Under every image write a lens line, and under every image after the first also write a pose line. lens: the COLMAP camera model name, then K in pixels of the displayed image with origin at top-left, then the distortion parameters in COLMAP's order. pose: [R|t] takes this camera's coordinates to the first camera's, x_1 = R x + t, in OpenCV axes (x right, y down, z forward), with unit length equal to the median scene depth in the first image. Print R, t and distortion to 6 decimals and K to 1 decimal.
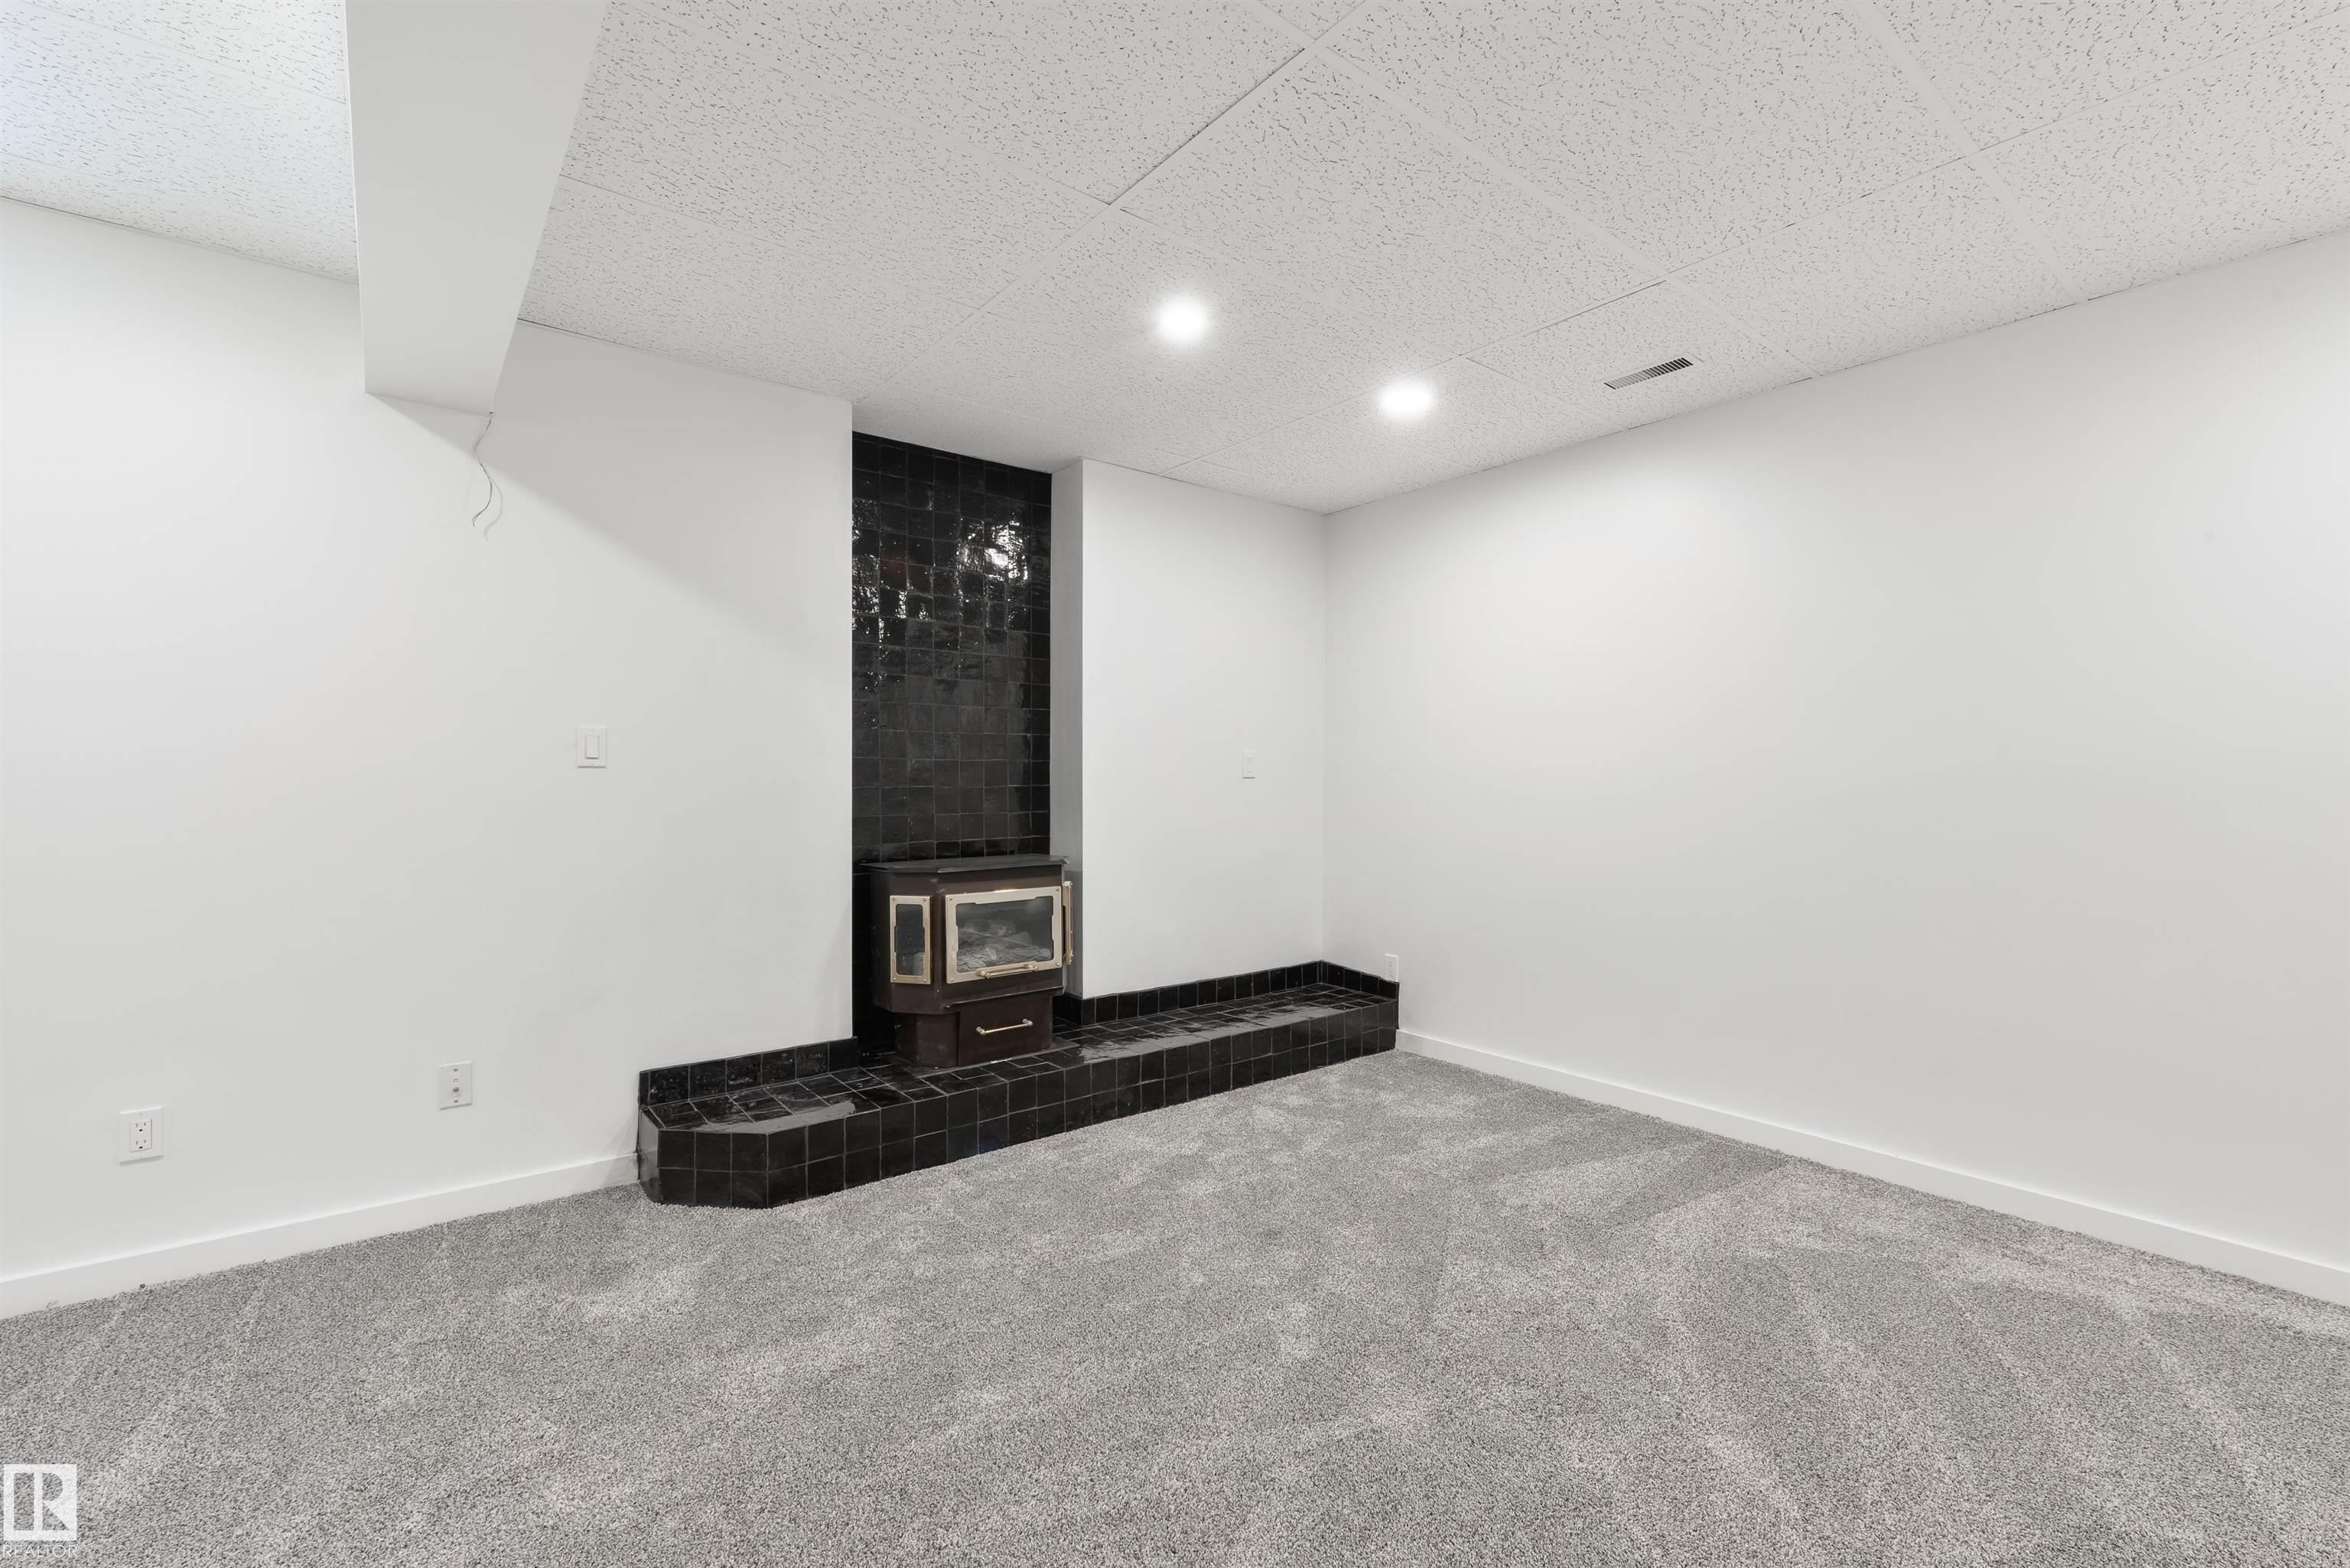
lens RADIAL K [[982.9, 0, 1180.6], [0, 982.9, 781.4], [0, 0, 1]] dist [-0.001380, -0.001004]
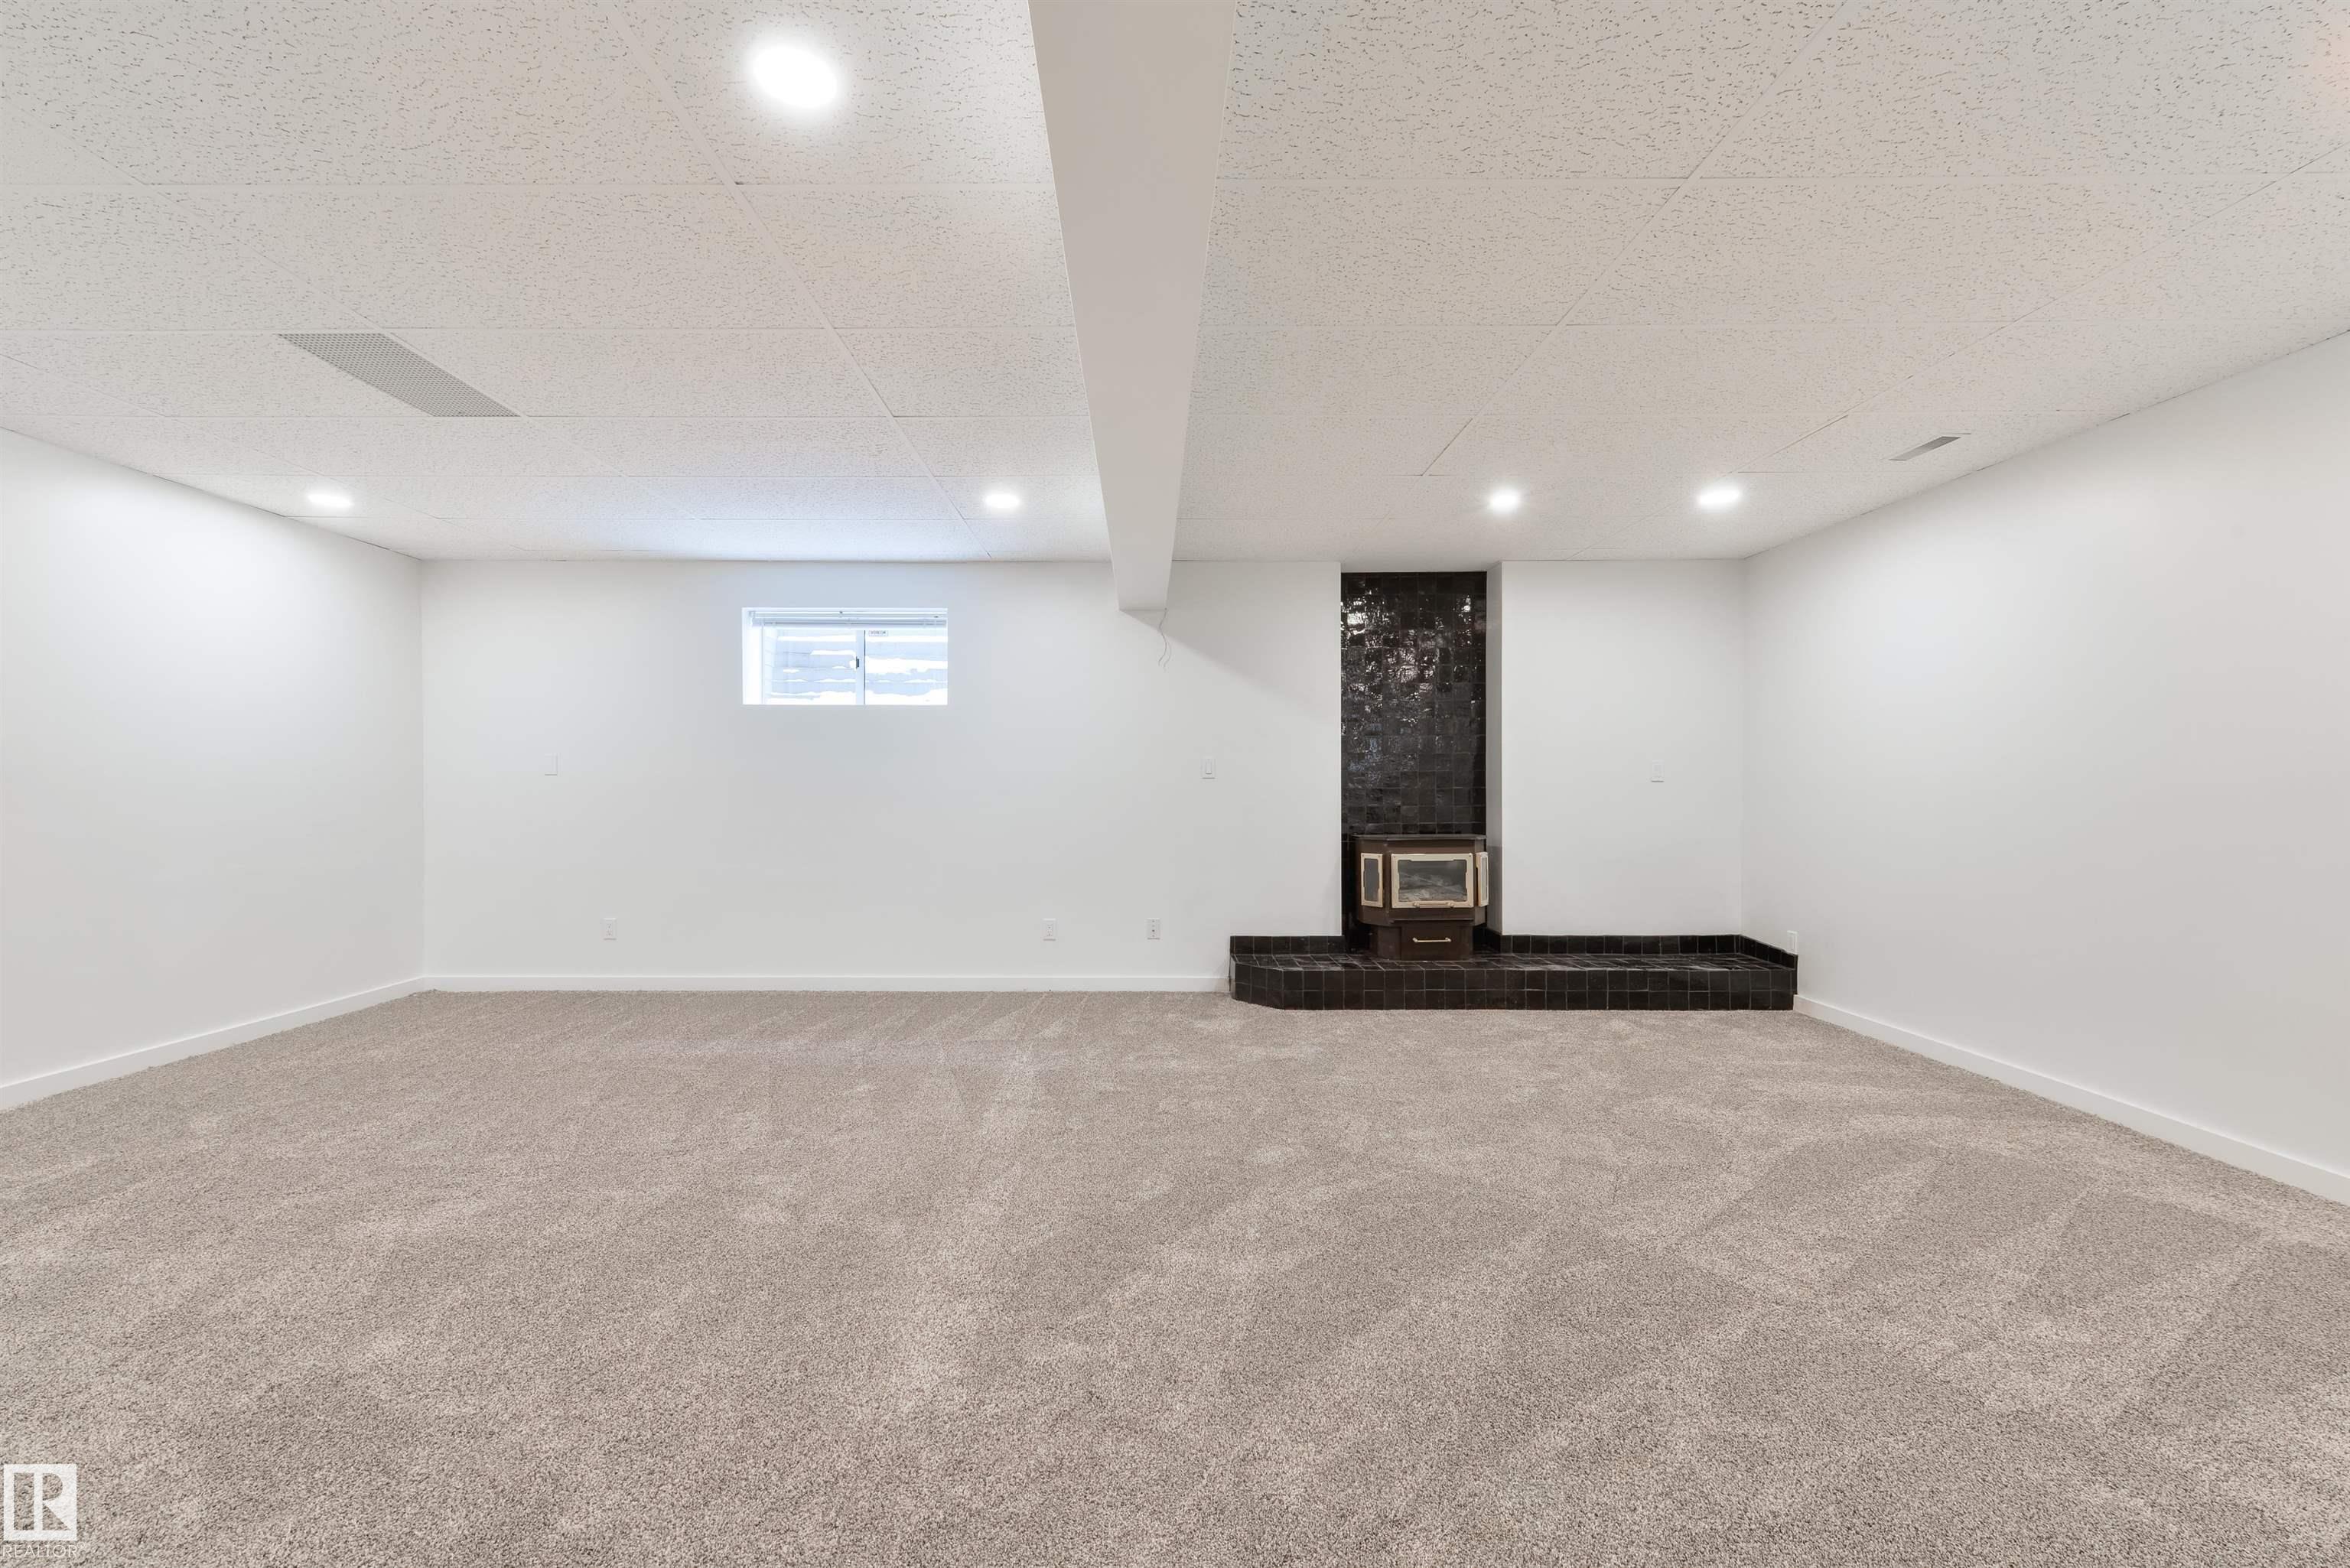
lens RADIAL K [[919.0, 0, 1169.3], [0, 919.0, 795.2], [0, 0, 1]] dist [-0.000032, -0.000251]
pose [[0.795426, 0.003381, -0.606042, 0.395727], [0.003219, 0.999947, 0.009803, 0.000759], [0.606043, -0.009749, 0.795372, -0.447225]]
